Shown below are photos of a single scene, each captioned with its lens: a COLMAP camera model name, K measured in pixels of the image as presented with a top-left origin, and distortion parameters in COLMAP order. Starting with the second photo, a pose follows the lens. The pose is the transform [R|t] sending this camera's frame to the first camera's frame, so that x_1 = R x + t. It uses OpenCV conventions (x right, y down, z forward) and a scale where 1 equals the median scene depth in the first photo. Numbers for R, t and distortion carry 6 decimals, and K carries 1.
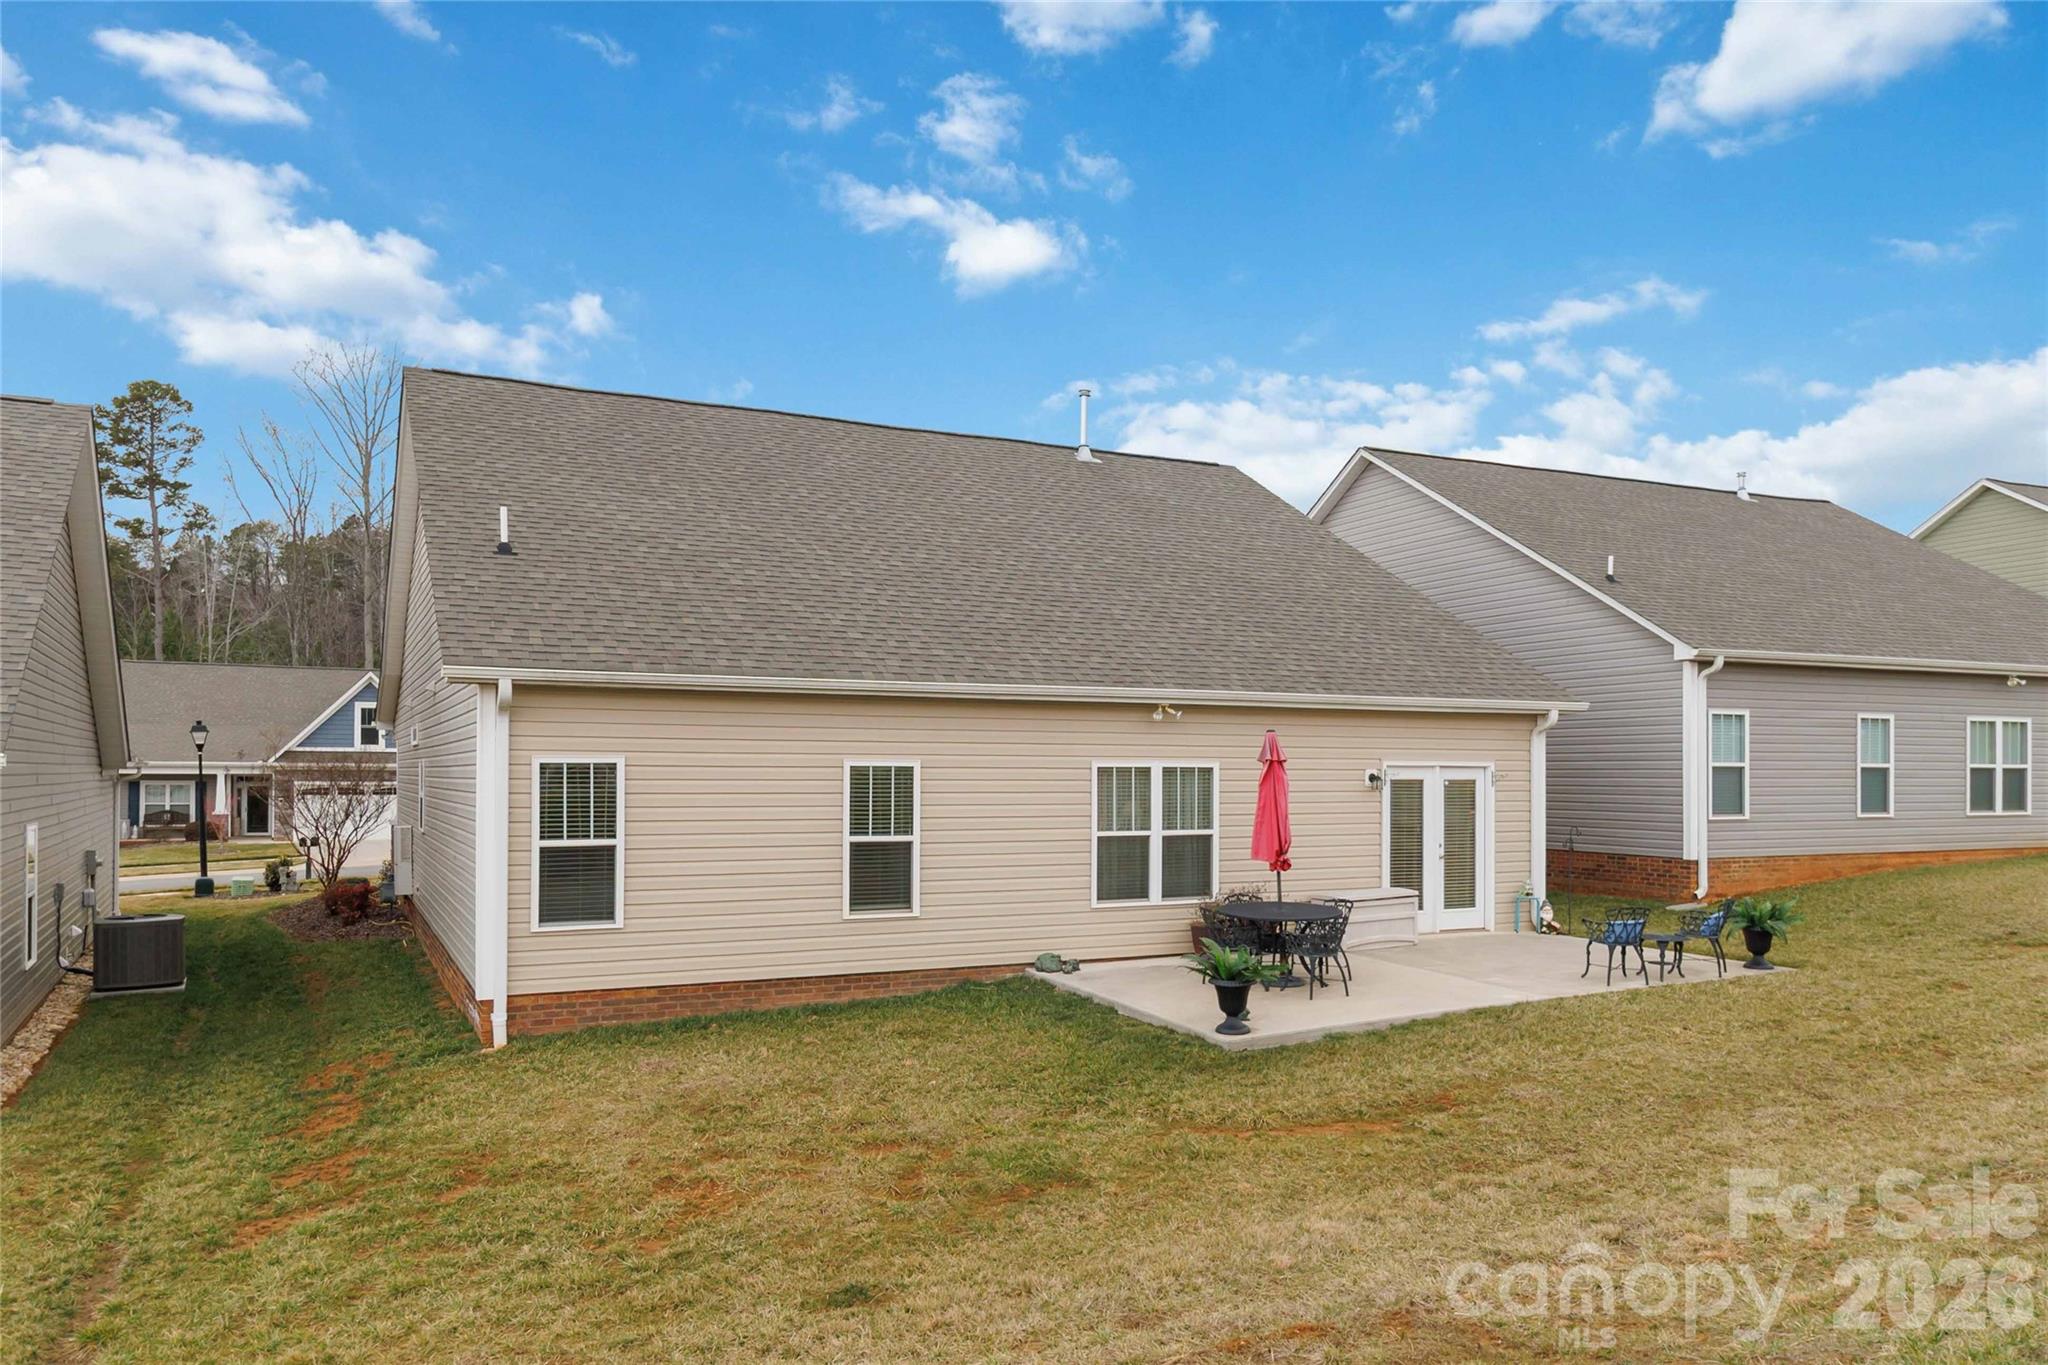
lens RADIAL K [[1454.7, 0, 1045.1], [0, 1454.7, 741.1], [0, 0, 1]] dist [0.010920, 0.002331]
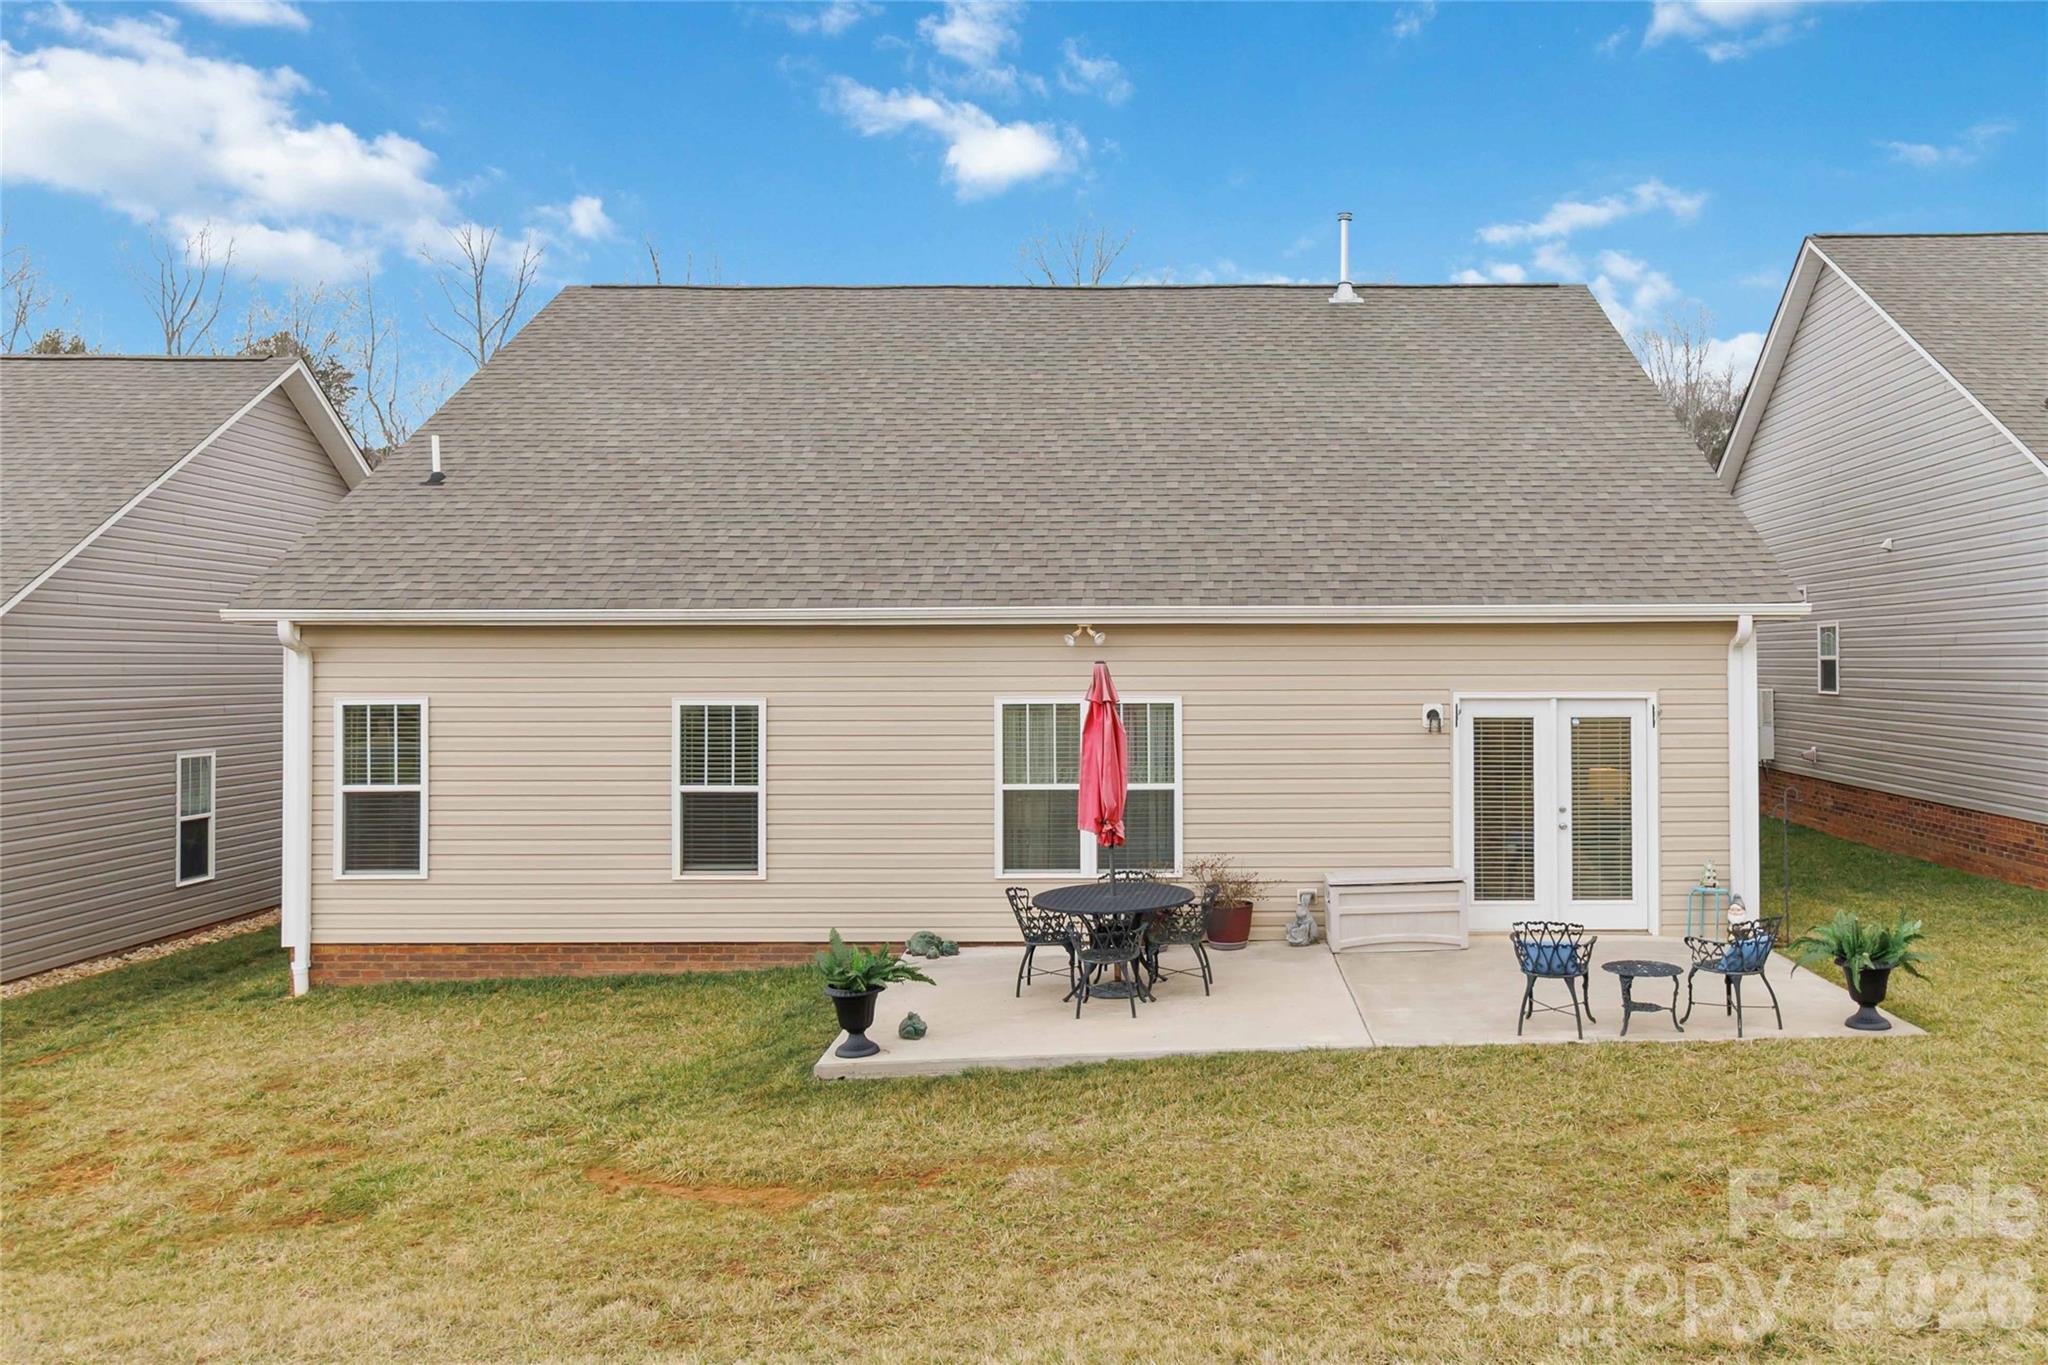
lens RADIAL K [[1564.8, 0, 1118.6], [0, 1564.8, 672.4], [0, 0, 1]] dist [0.004035, -0.003477]
pose [[0.890944, -0.018008, -0.453757, 0.531831], [0.016331, 0.999838, -0.007615, 0.008622], [0.453820, -0.000626, 0.891093, 0.277400]]
